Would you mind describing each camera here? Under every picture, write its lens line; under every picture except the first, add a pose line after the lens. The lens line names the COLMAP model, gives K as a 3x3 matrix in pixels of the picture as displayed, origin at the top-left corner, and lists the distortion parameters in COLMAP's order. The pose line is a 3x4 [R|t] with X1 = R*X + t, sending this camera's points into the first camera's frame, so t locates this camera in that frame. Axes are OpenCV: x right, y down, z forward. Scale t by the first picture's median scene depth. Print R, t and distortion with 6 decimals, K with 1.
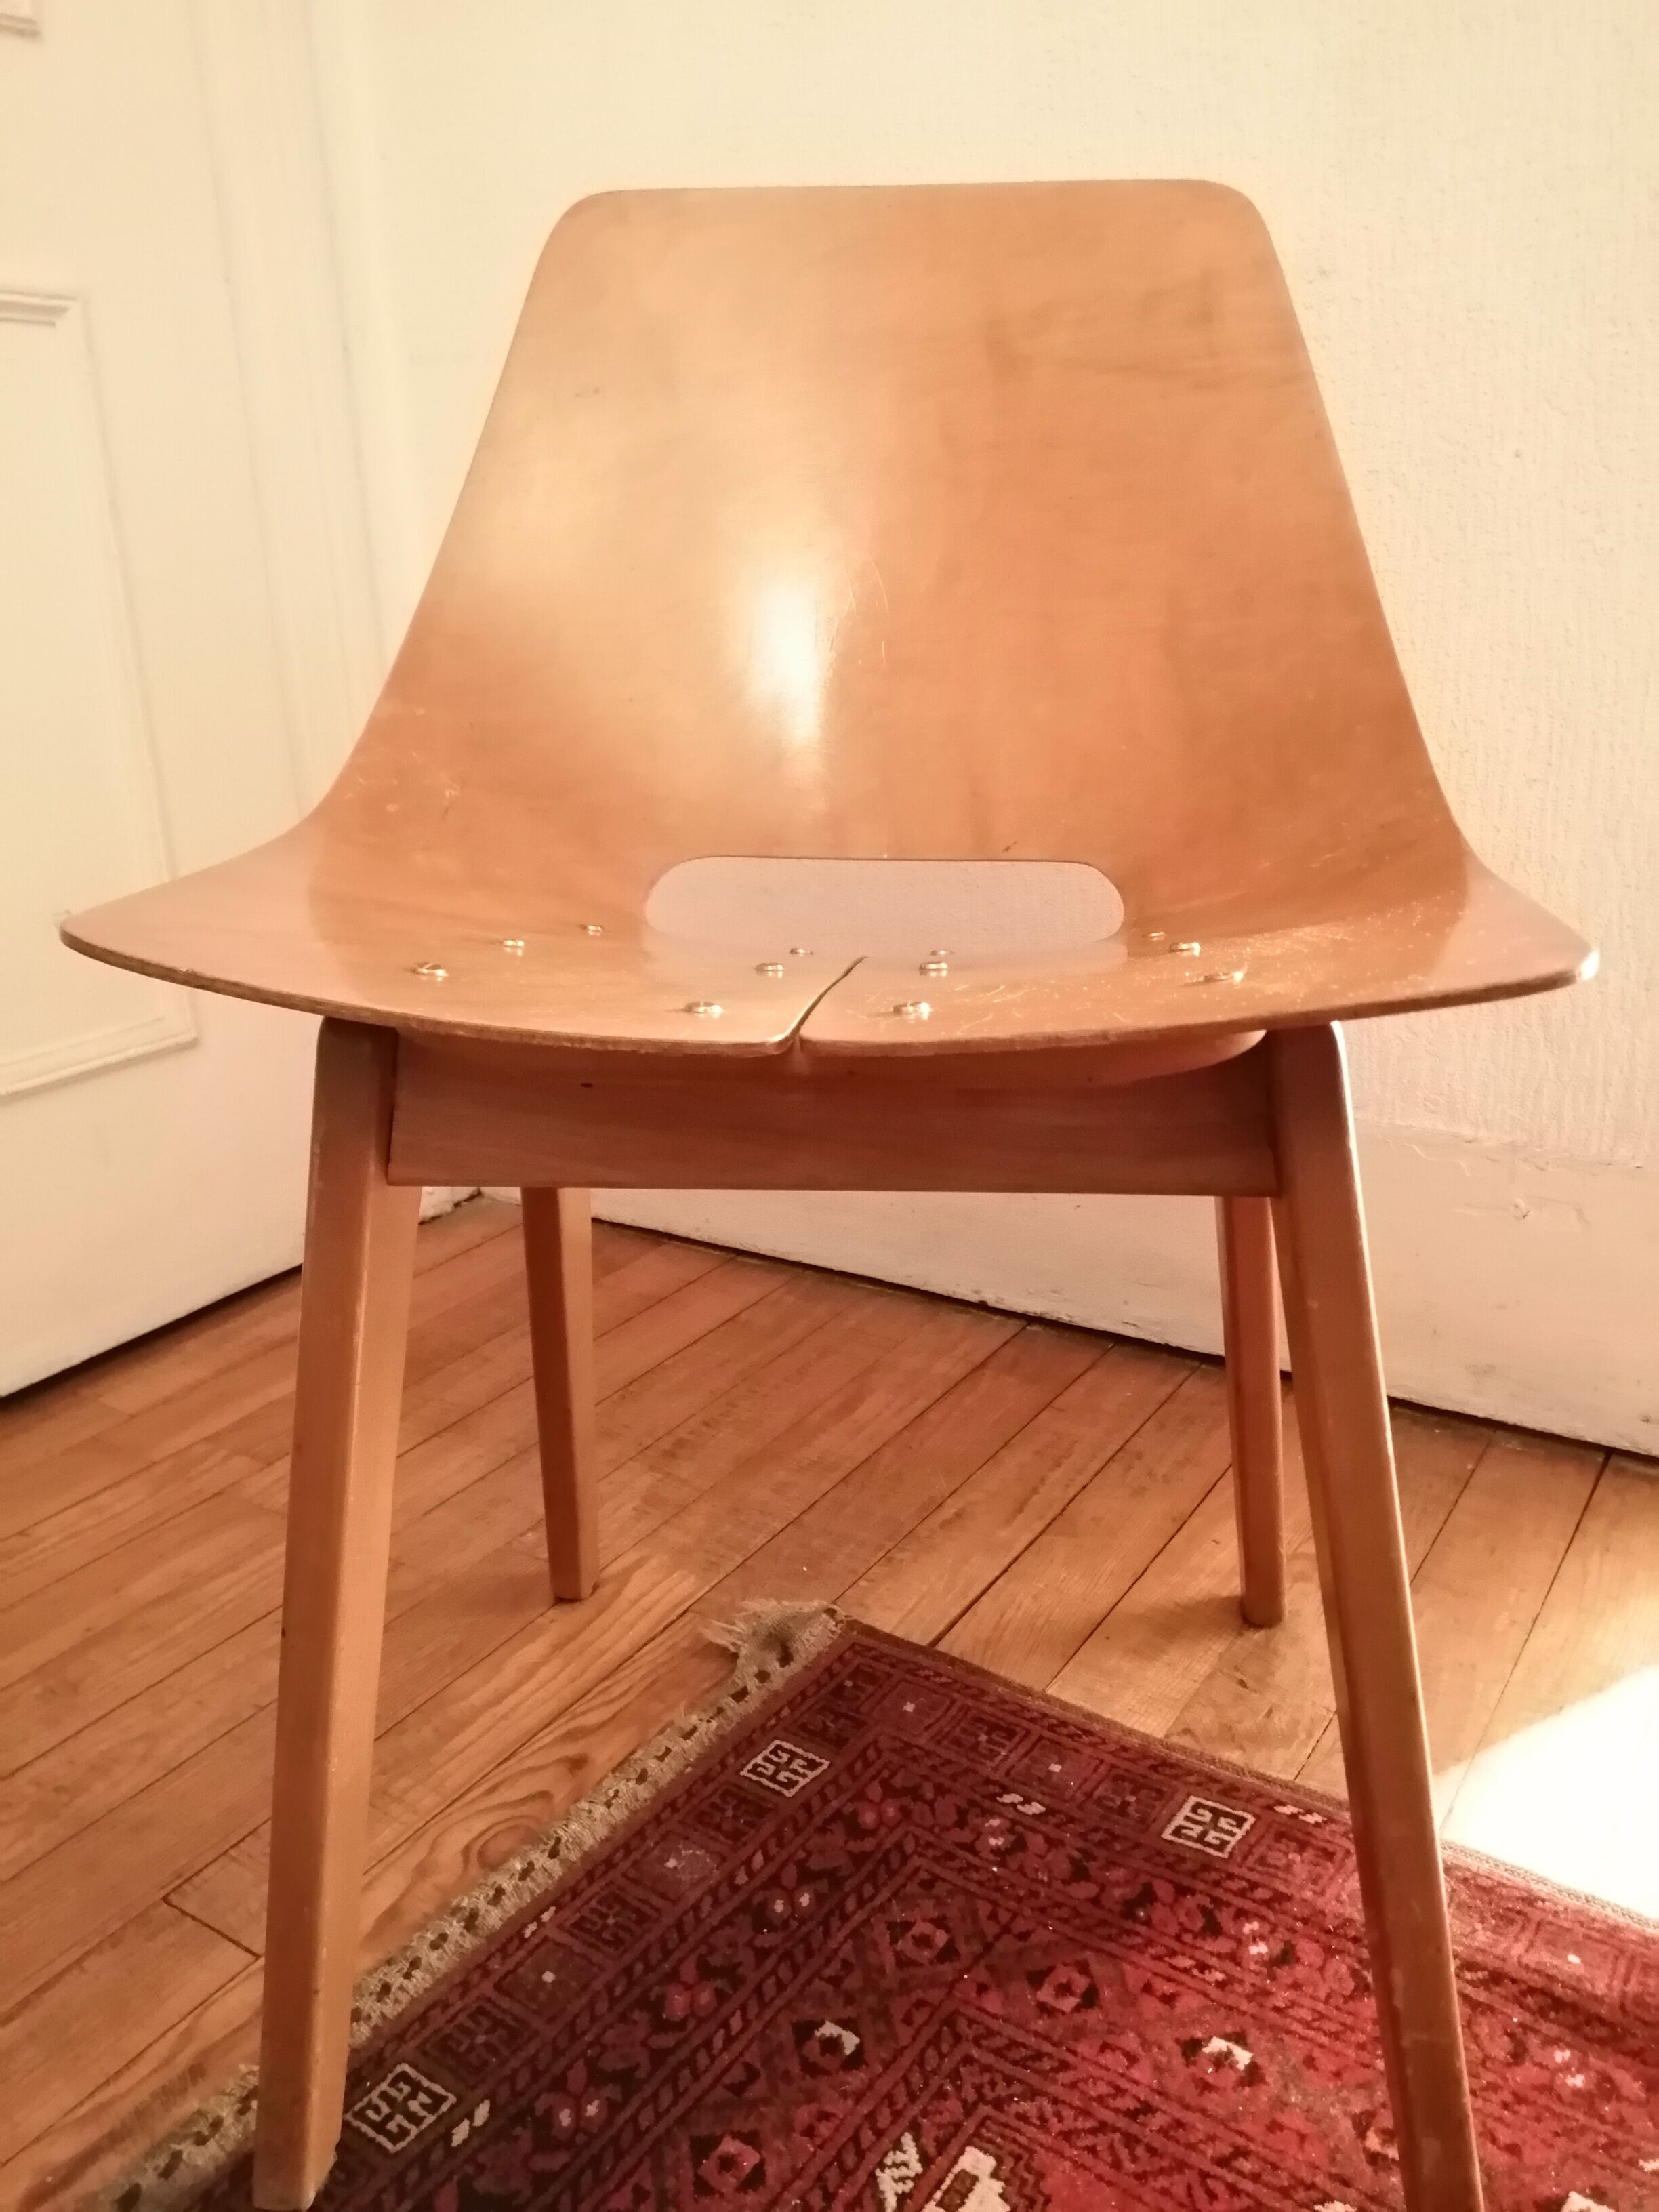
lens RADIAL K [[1778.9, 0, 895.4], [0, 1778.9, 1070.7], [0, 0, 1]] dist [-0.012141, -0.002652]
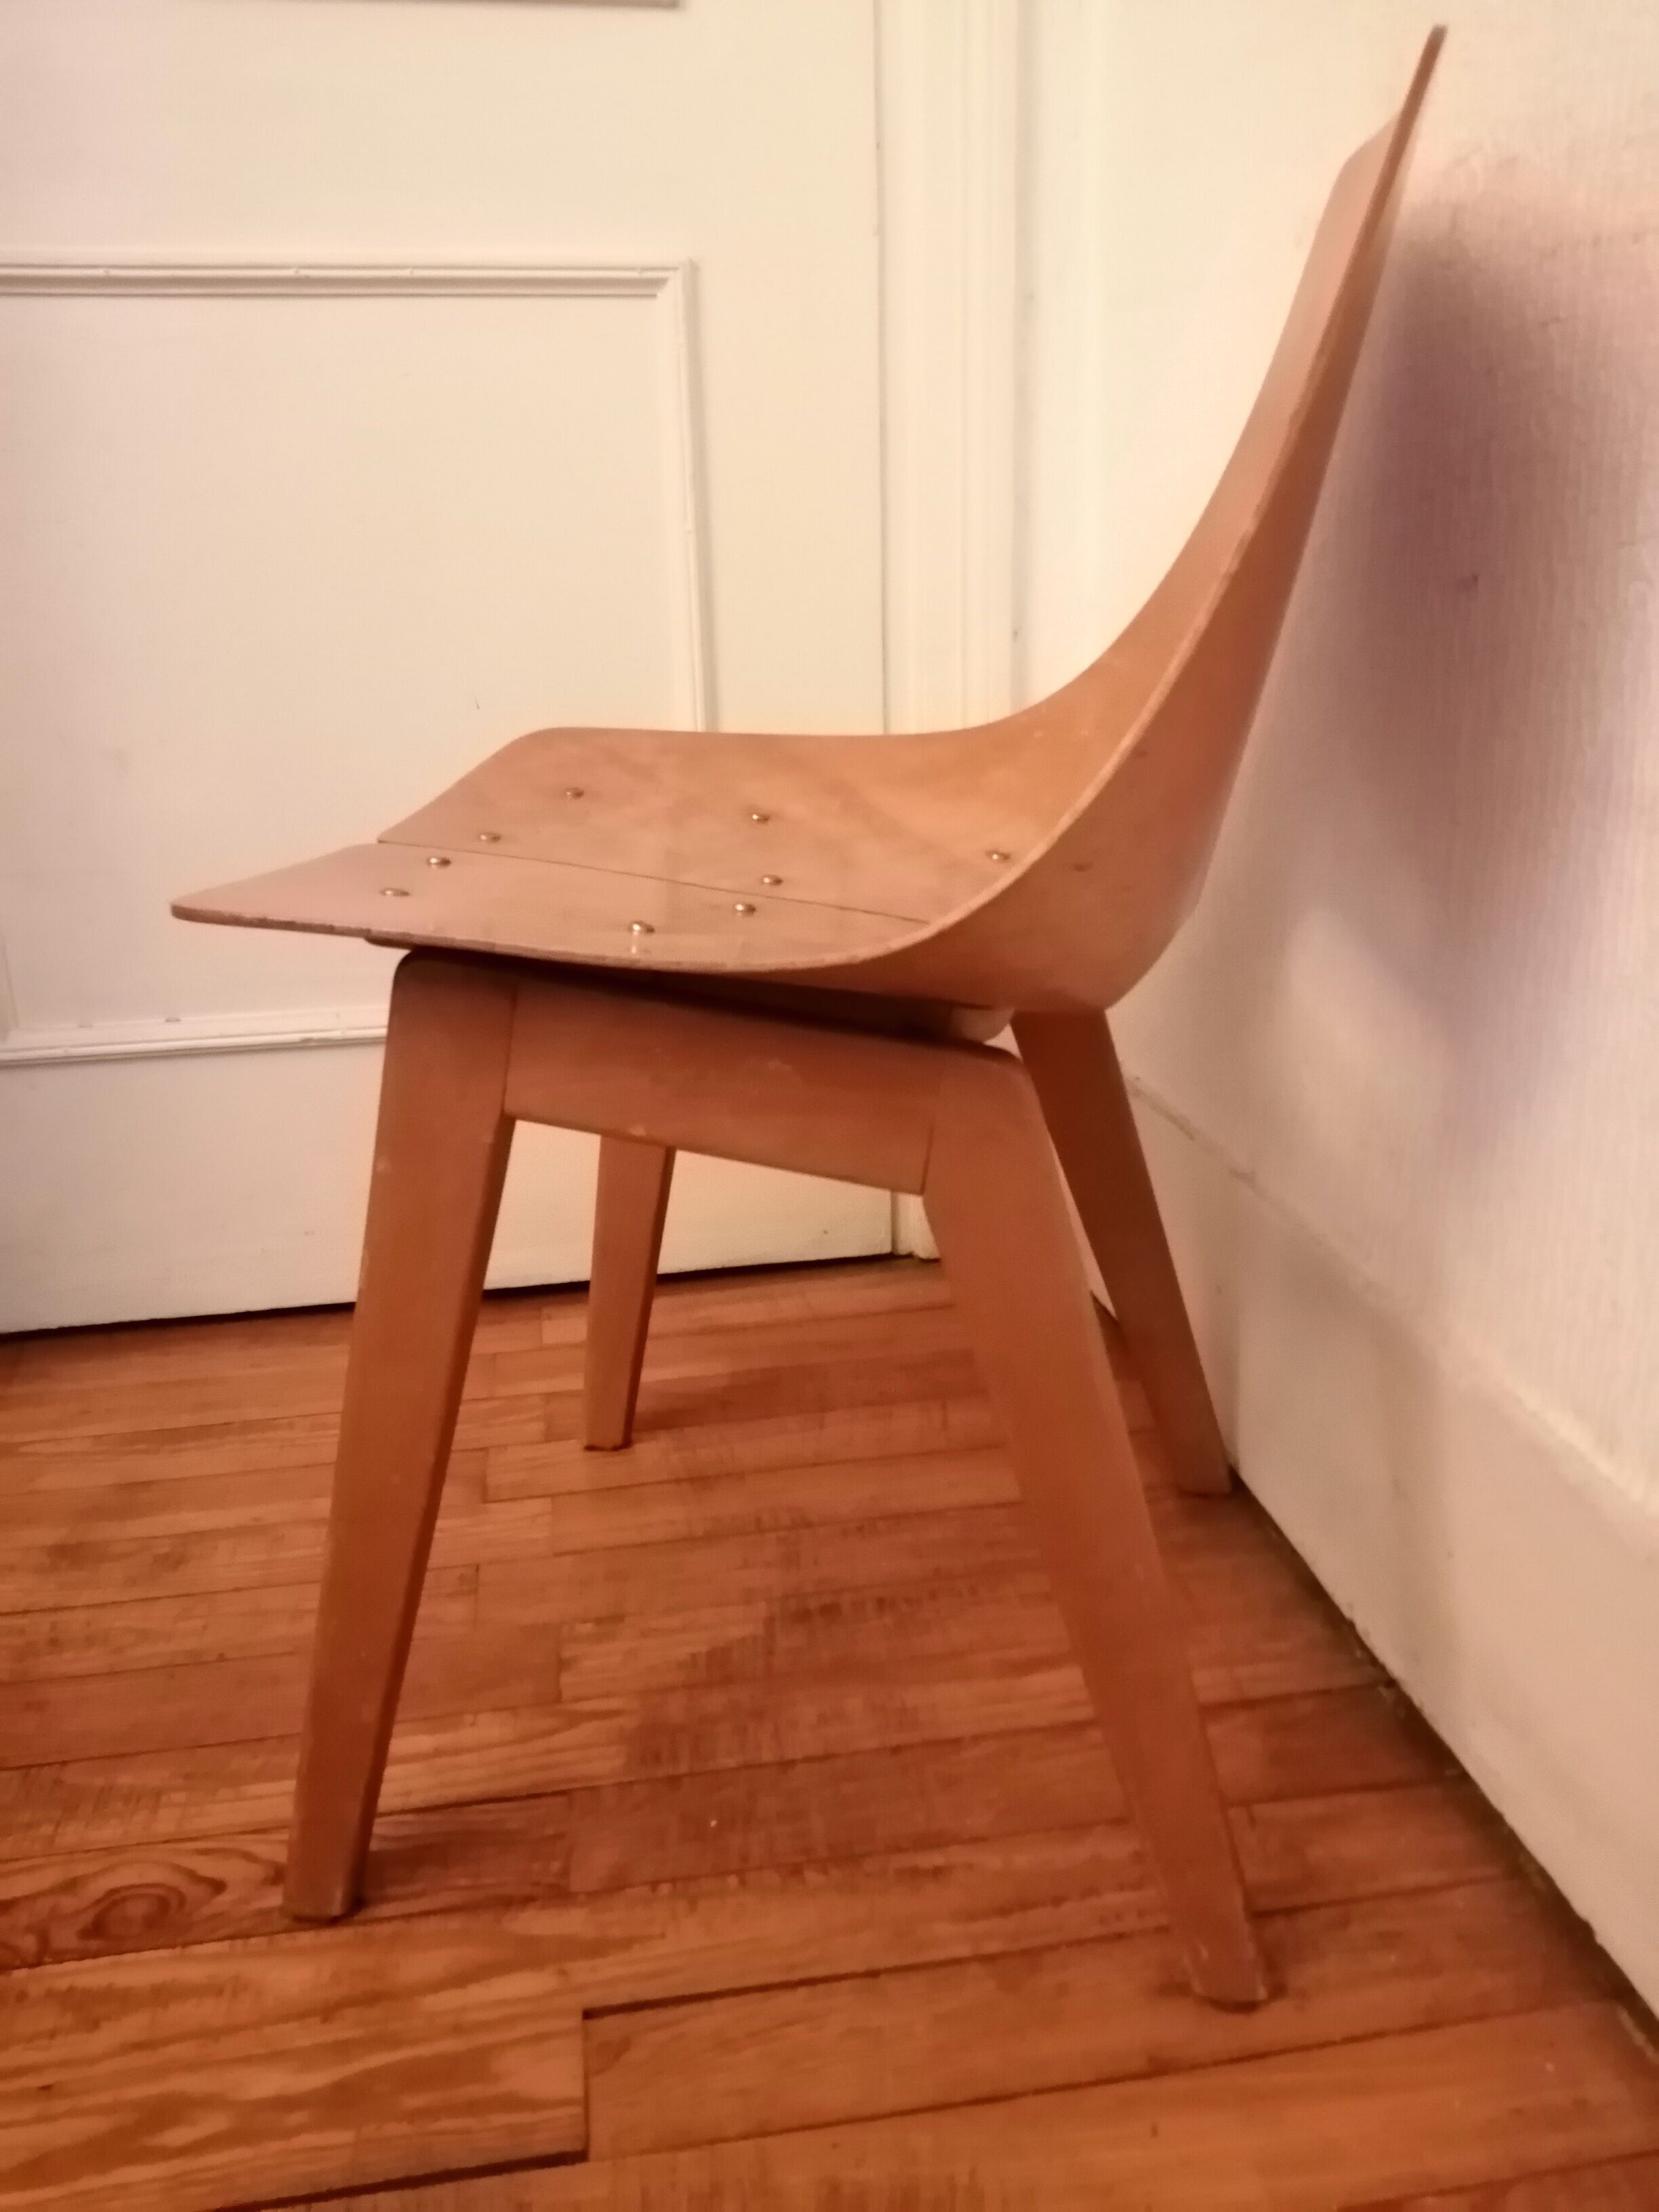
lens RADIAL K [[1778.9, 0, 843.2], [0, 1778.9, 1088.1], [0, 0, 1]] dist [-0.012141, -0.002652]
pose [[0.654061, 0.249175, -0.714224, 0.467934], [-0.217790, 0.966240, 0.137653, -0.162678], [0.724411, 0.065517, 0.686248, 0.453148]]
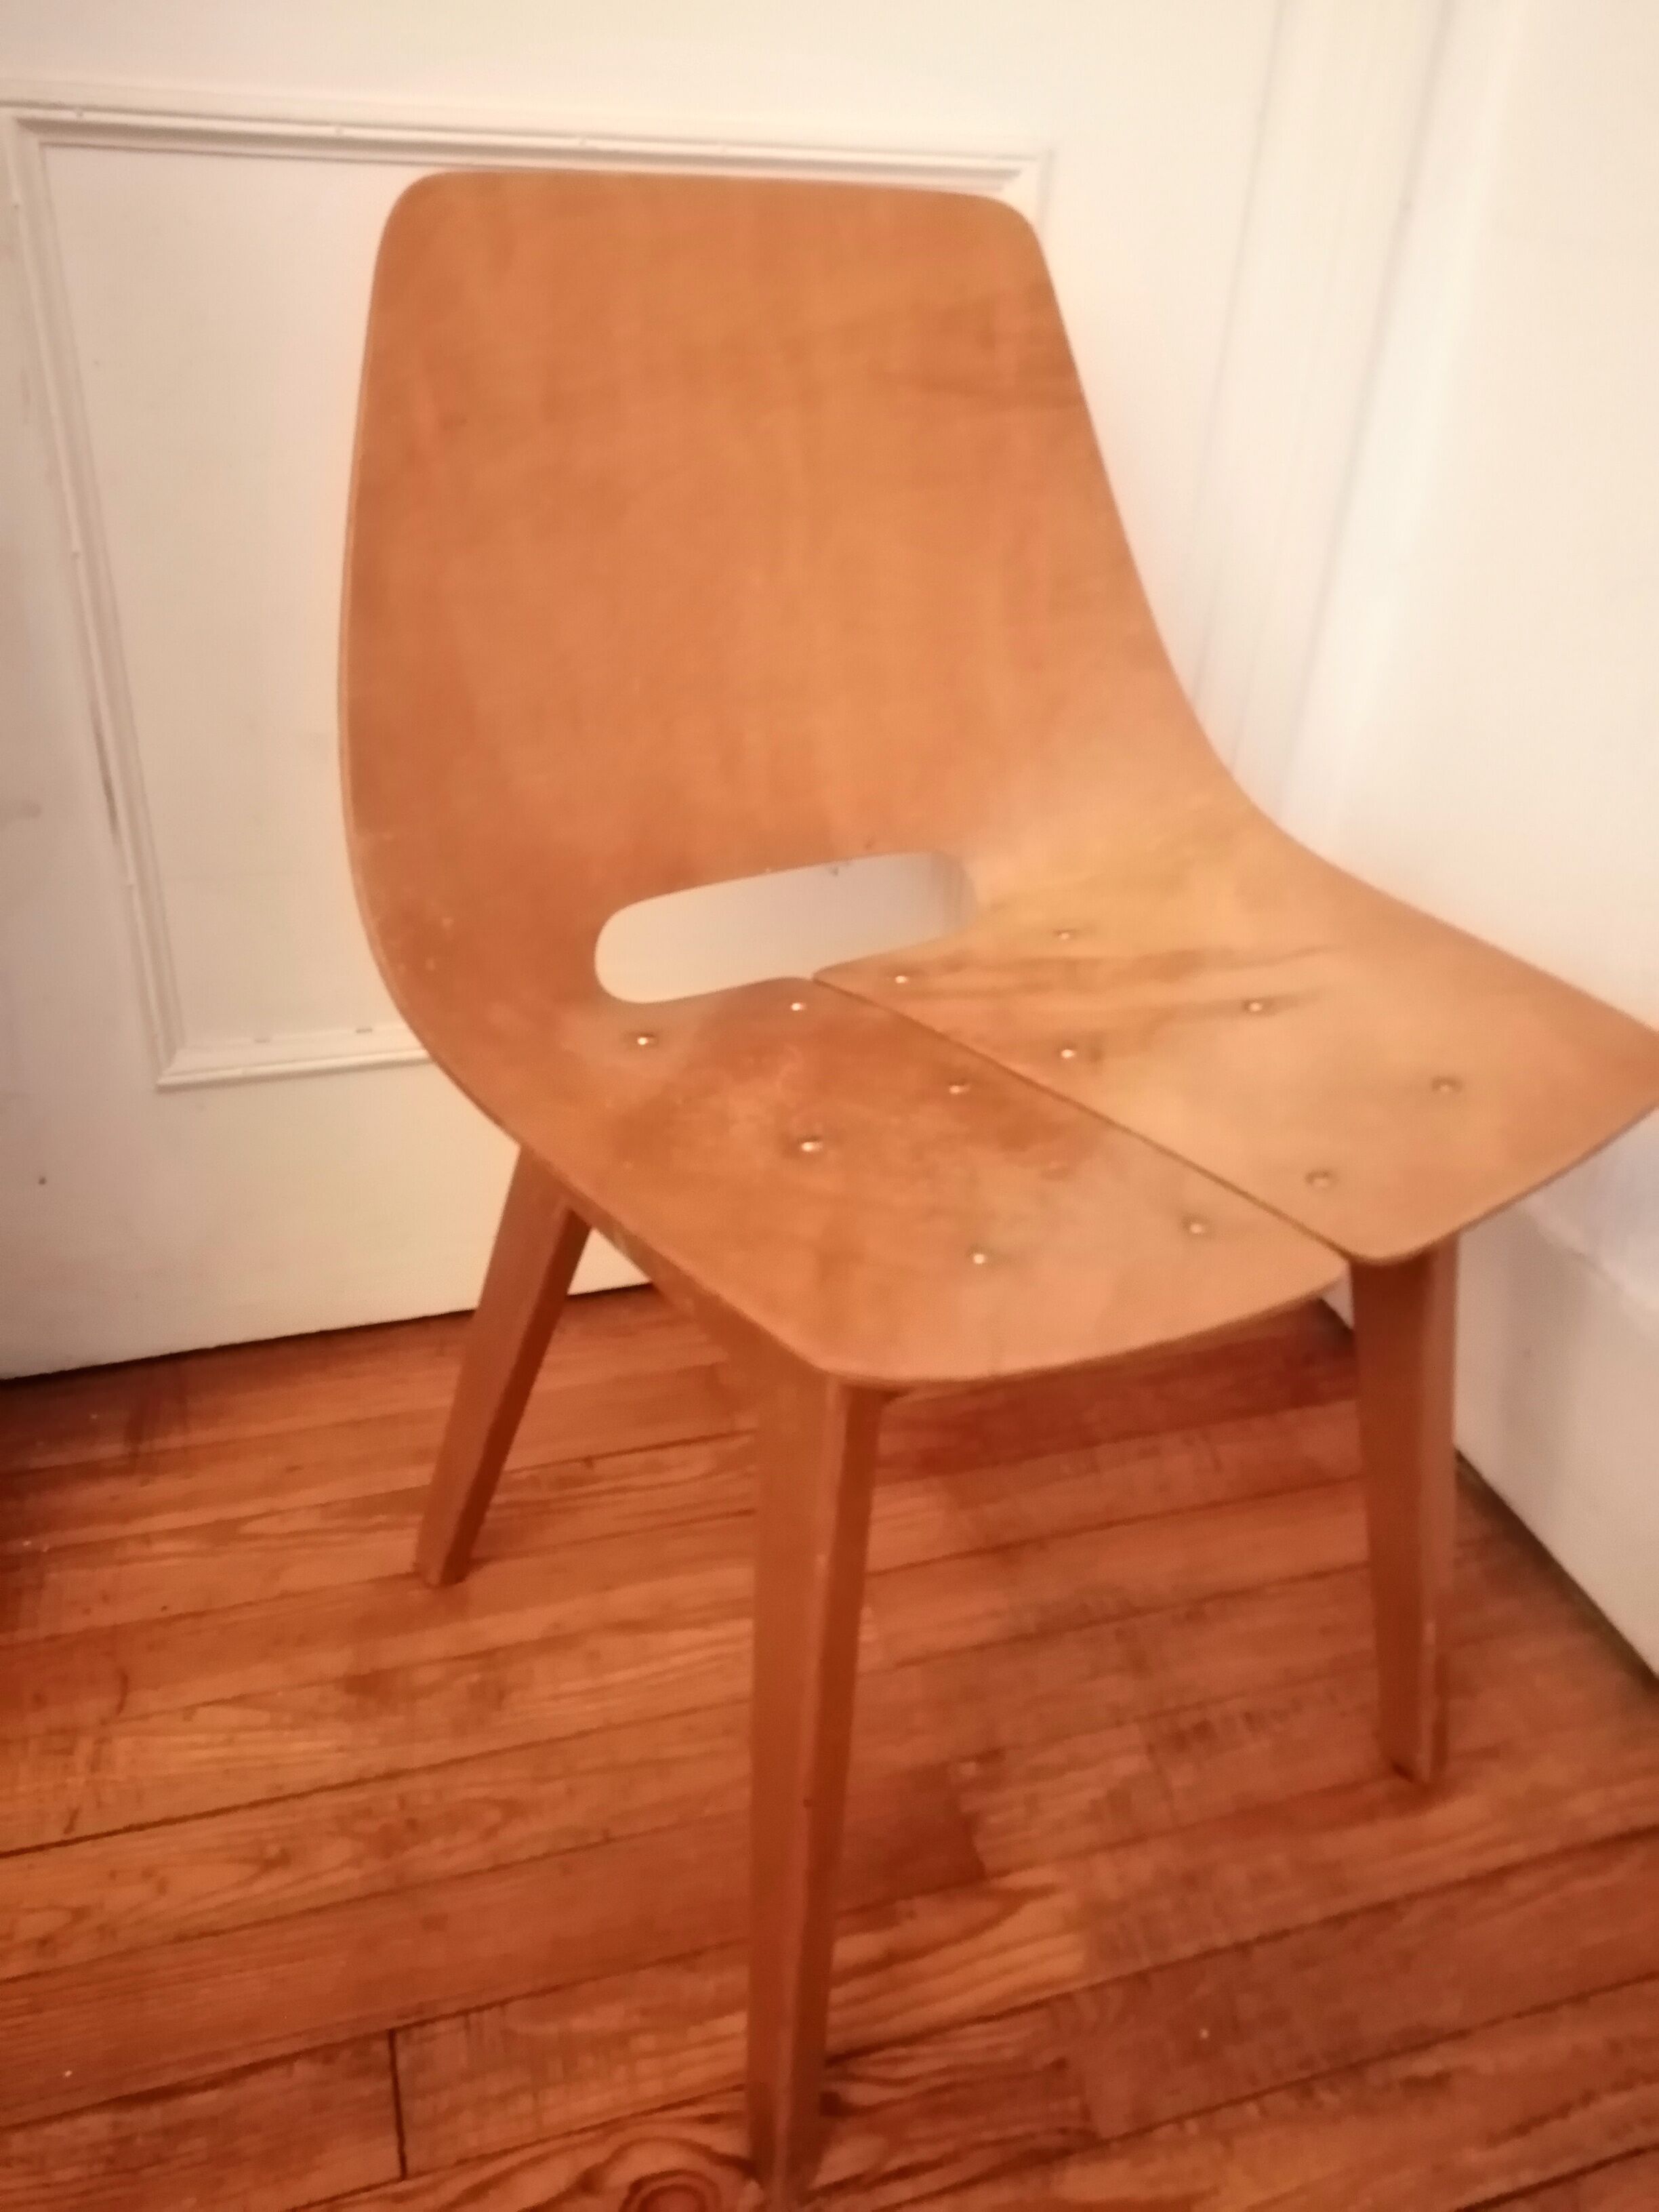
lens RADIAL K [[1778.9, 0, 813.1], [0, 1778.9, 1075.9], [0, 0, 1]] dist [-0.012141, -0.002652]
pose [[0.746049, 0.408583, -0.525805, 0.060435], [-0.269053, 0.907261, 0.323247, -0.319350], [0.609116, -0.099689, 0.786791, 0.291832]]
